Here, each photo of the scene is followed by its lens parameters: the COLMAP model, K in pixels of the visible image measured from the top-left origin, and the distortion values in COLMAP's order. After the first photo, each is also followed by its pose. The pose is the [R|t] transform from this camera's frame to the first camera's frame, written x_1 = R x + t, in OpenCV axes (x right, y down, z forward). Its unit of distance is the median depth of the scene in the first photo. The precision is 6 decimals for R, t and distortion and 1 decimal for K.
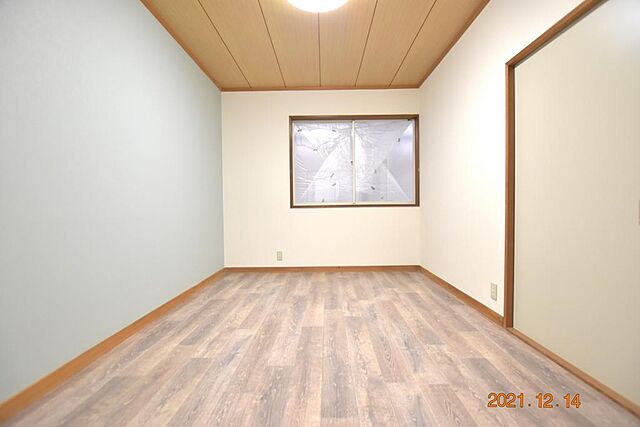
lens RADIAL K [[279.7, 0, 321.7], [0, 279.7, 215.4], [0, 0, 1]] dist [-0.035538, 0.005052]
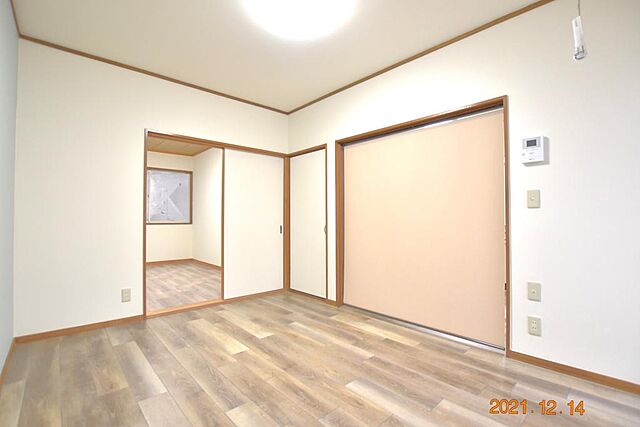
lens RADIAL K [[290.5, 0, 323.0], [0, 290.5, 215.3], [0, 0, 1]] dist [-0.029983, 0.000340]
pose [[0.722207, 0.017962, 0.691444, -0.302451], [0.011983, 0.999188, -0.038473, -0.008754], [-0.691574, 0.036071, 0.721405, -0.851722]]
